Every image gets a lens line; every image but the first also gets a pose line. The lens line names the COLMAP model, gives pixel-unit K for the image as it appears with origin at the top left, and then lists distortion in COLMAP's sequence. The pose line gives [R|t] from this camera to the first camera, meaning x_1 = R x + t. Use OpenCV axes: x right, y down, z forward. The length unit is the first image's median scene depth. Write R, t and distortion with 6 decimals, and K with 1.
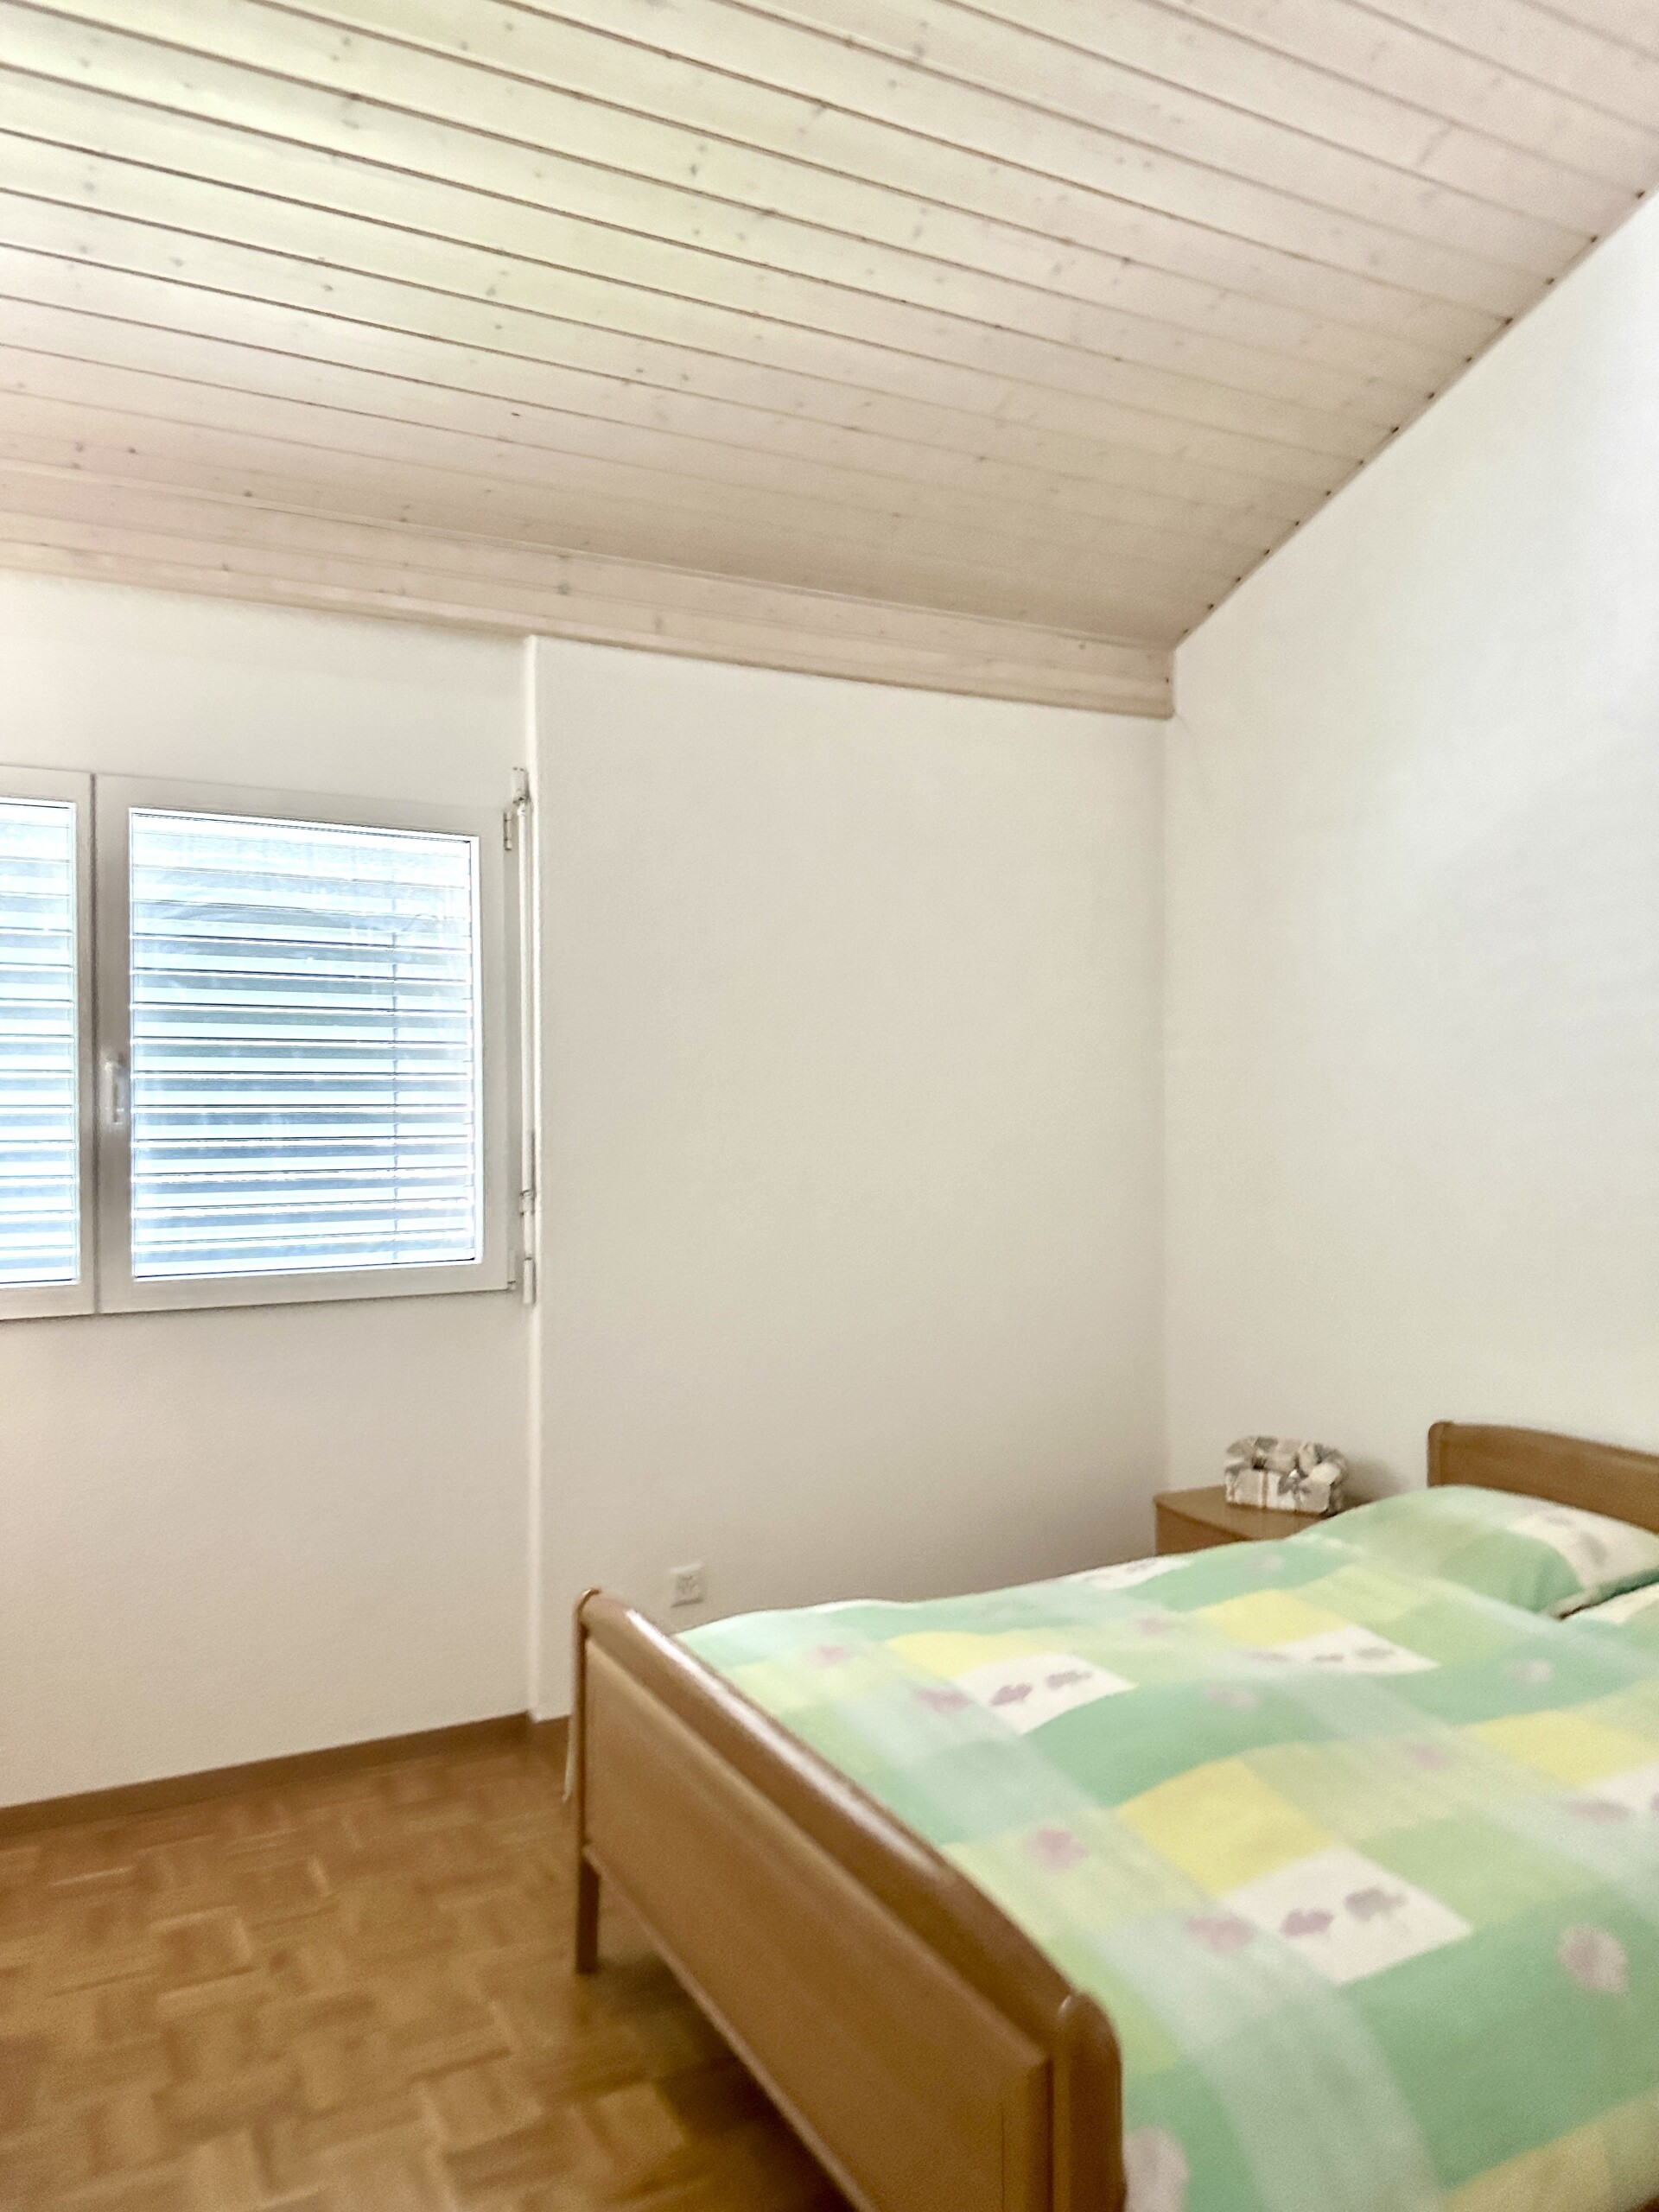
lens RADIAL K [[1574.0, 0, 845.3], [0, 1574.0, 1099.9], [0, 0, 1]] dist [0.054706, -0.067383]
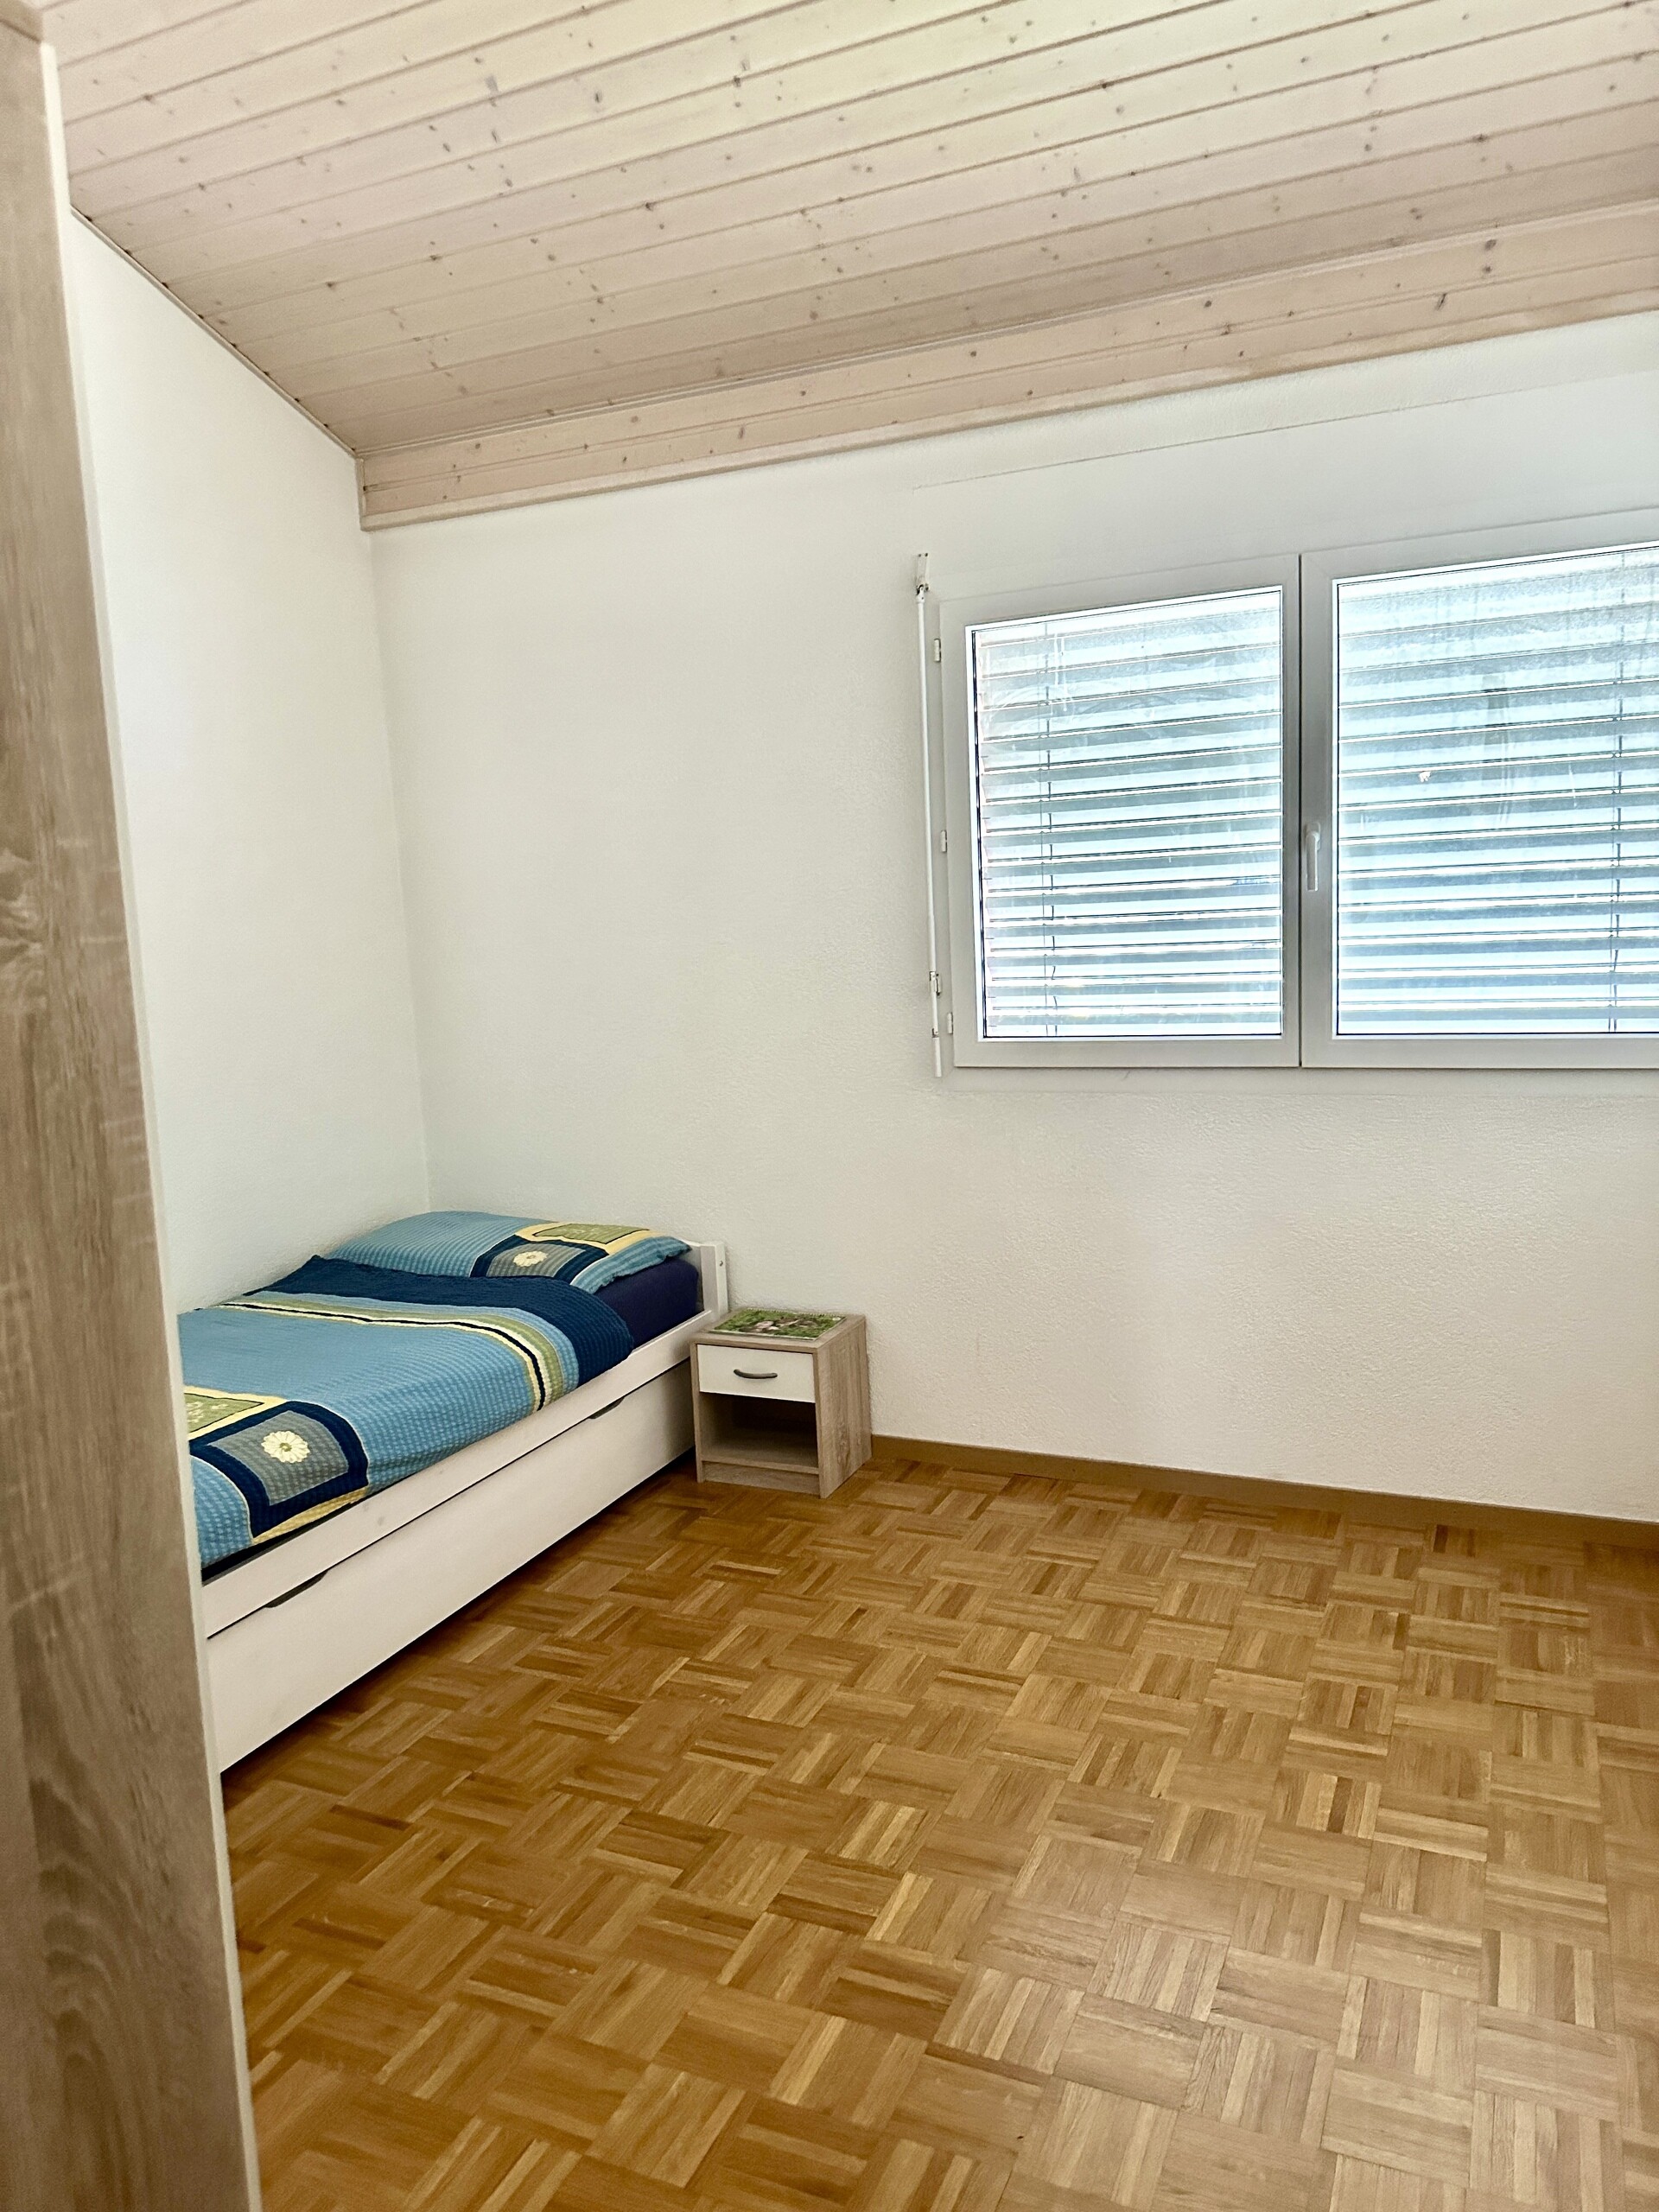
lens RADIAL K [[1574.0, 0, 845.3], [0, 1574.0, 1099.9], [0, 0, 1]] dist [0.054706, -0.067383]
pose [[0.625379, 0.072599, -0.776937, 0.177111], [0.048348, 0.990145, 0.131438, -0.000798], [0.778822, -0.119762, 0.615705, 0.083062]]
